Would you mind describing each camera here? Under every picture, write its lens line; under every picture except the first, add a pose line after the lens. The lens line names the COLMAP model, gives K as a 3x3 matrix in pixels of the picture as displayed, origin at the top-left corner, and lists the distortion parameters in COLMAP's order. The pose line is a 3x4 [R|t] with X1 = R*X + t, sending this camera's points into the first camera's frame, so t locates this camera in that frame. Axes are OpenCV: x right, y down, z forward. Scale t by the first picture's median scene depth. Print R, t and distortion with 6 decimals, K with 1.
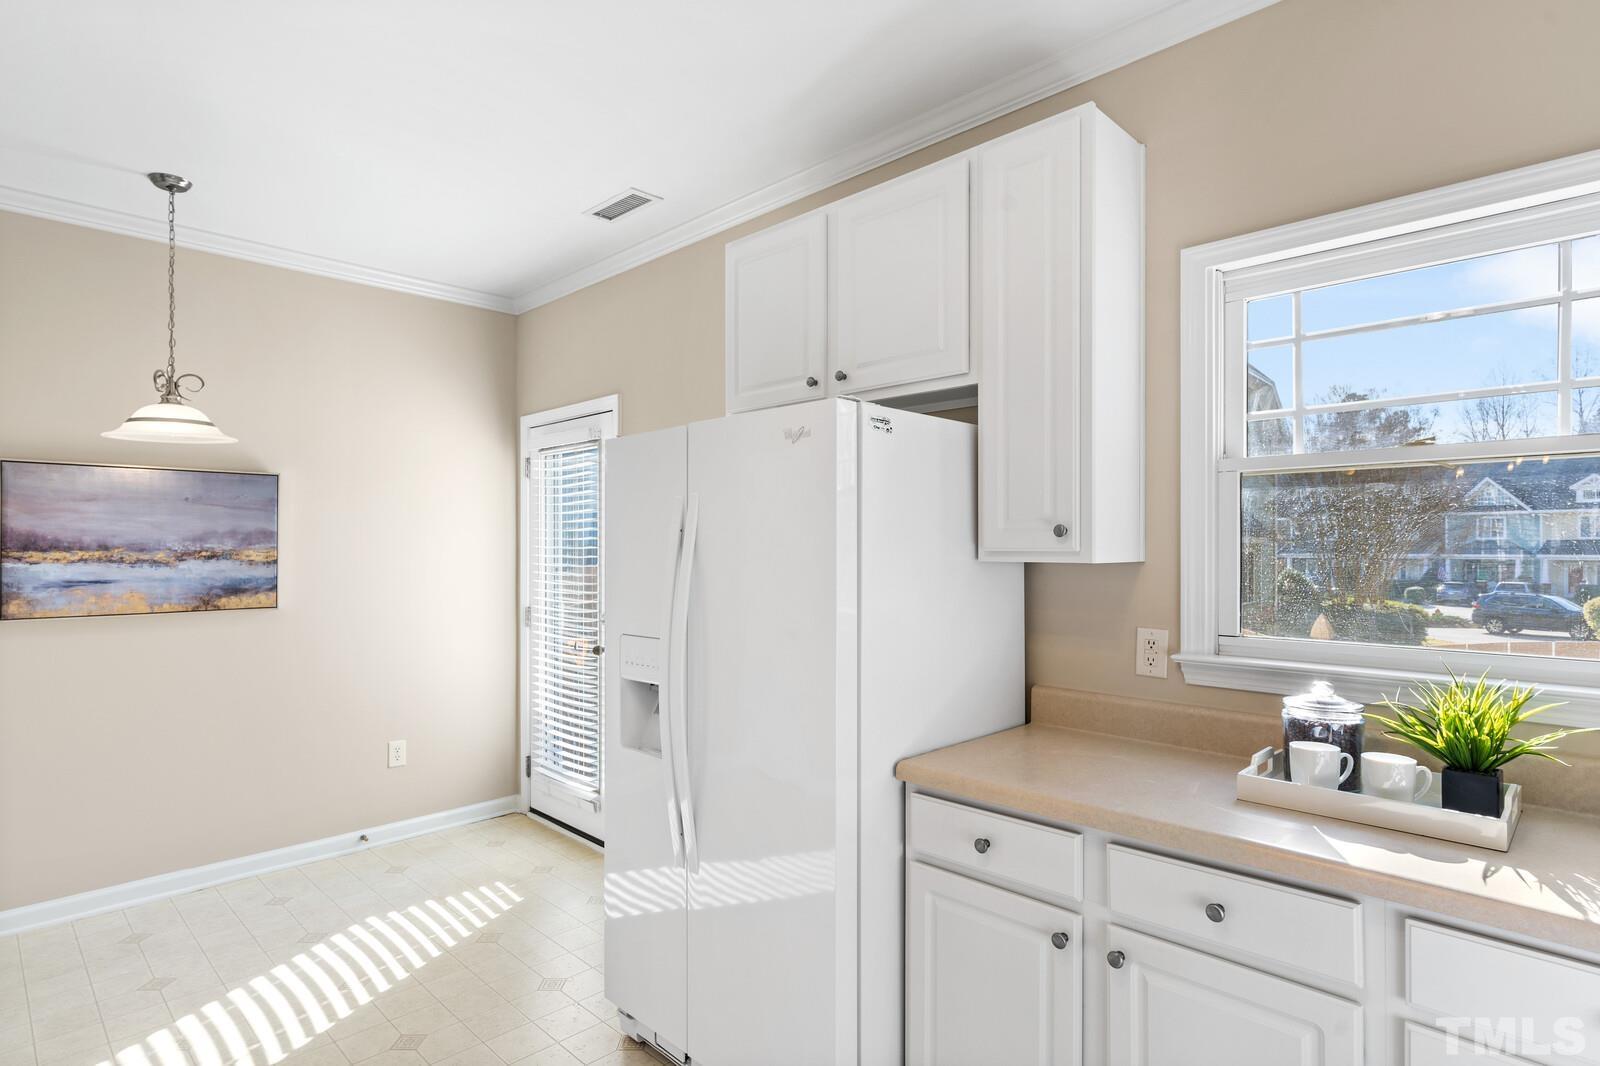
lens RADIAL K [[832.5, 0, 795.9], [0, 832.5, 541.0], [0, 0, 1]] dist [0.004913, 0.001533]
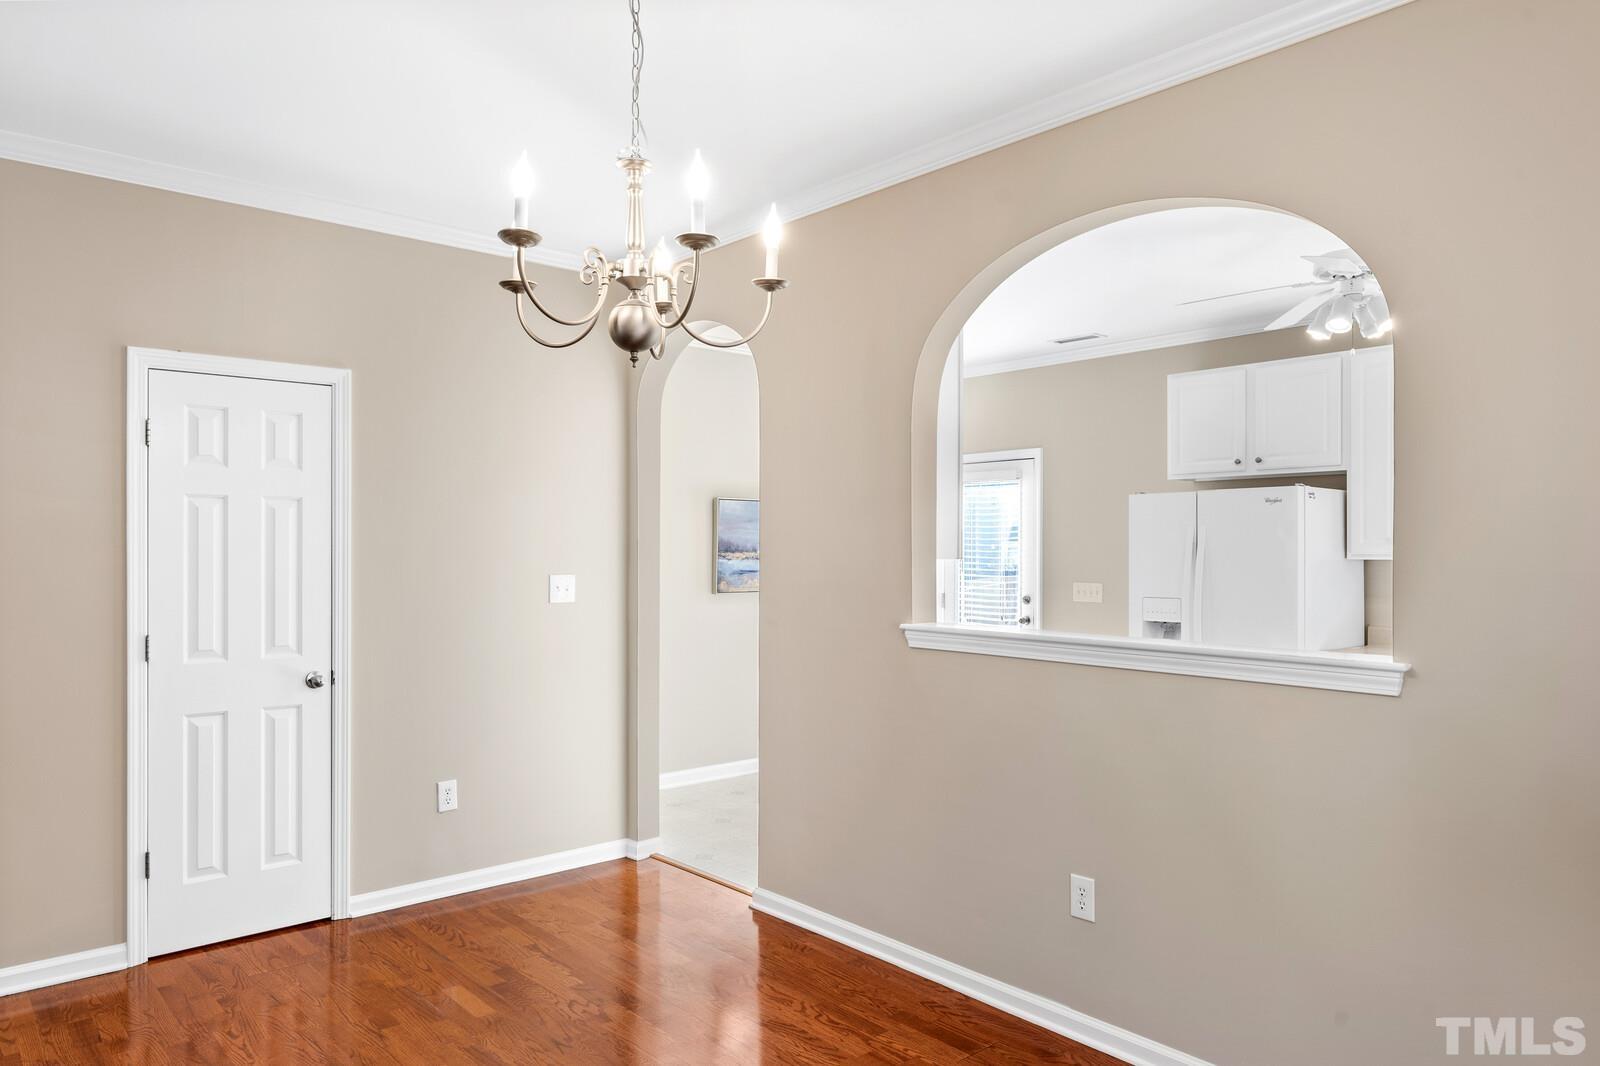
lens RADIAL K [[1102.8, 0, 803.8], [0, 1102.8, 522.9], [0, 0, 1]] dist [0.054376, 0.000705]
pose [[0.998372, 0.000648, -0.057033, -0.606042], [-0.001690, 0.999832, -0.018229, -0.006492], [0.057011, 0.018296, 0.998206, -1.146127]]
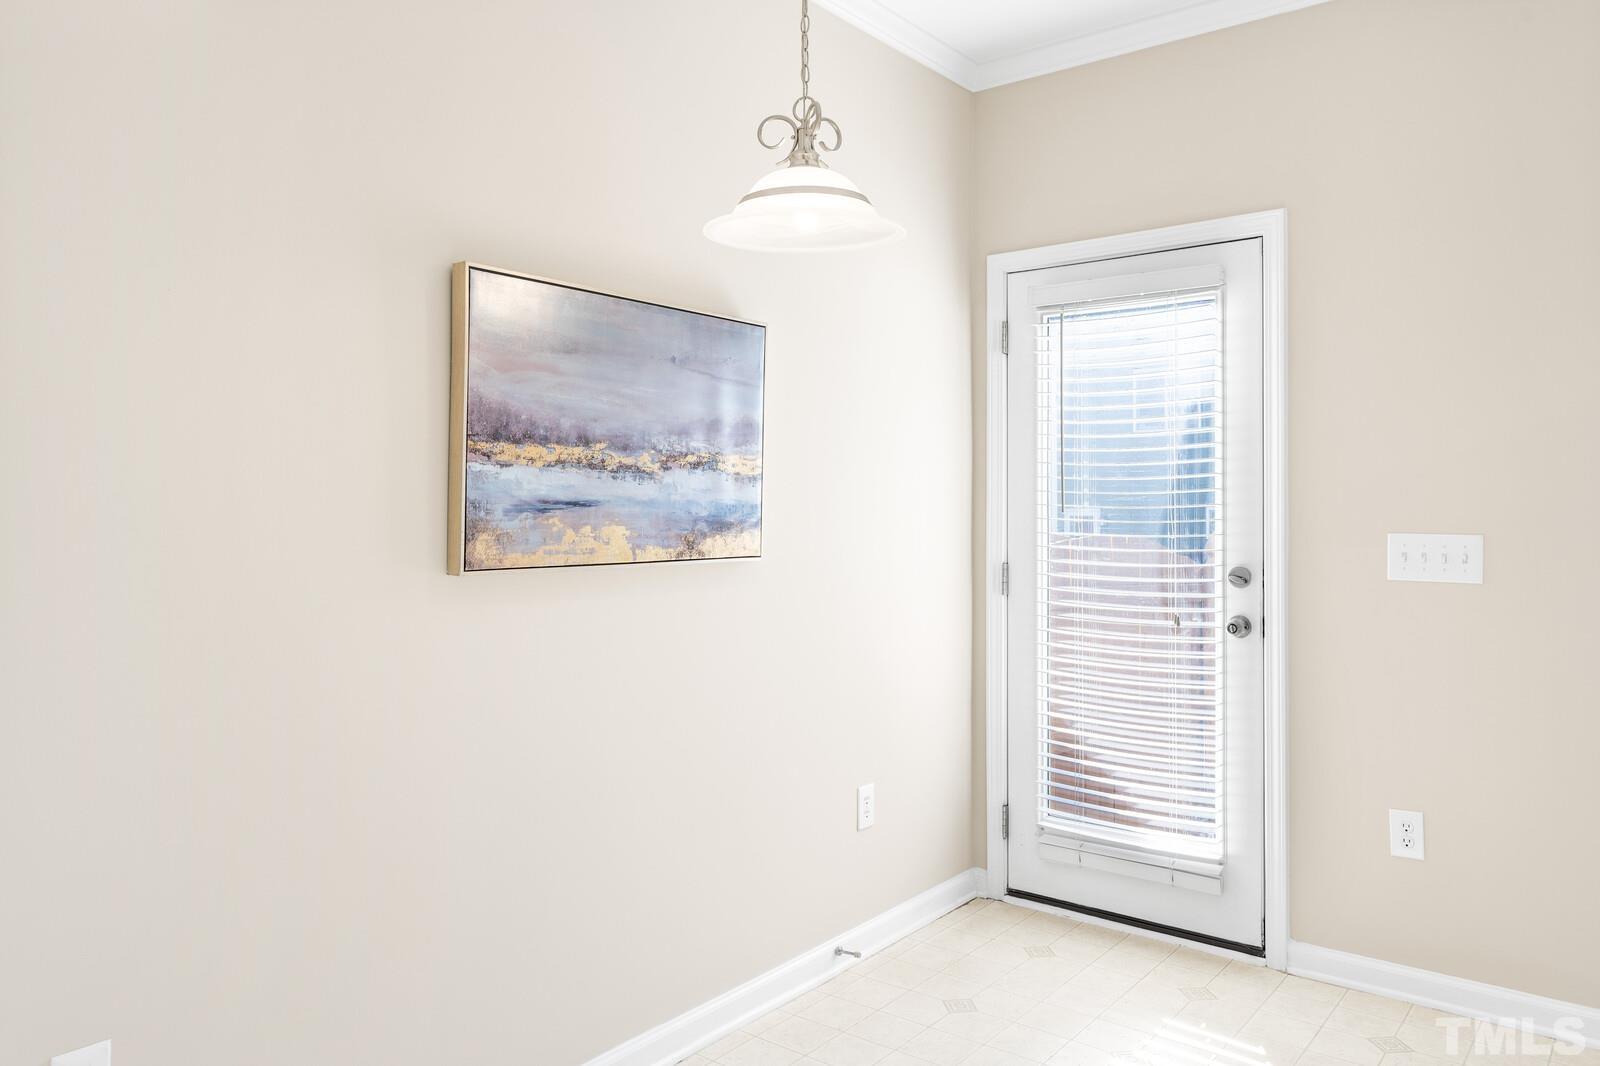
lens RADIAL K [[1121.3, 0, 803.9], [0, 1121.3, 496.6], [0, 0, 1]] dist [0.025573, 0.000415]
pose [[0.991157, 0.002933, 0.132663, -0.779886], [-0.001995, 0.999972, -0.007204, 0.049070], [-0.132681, 0.006876, 0.991135, 0.258794]]
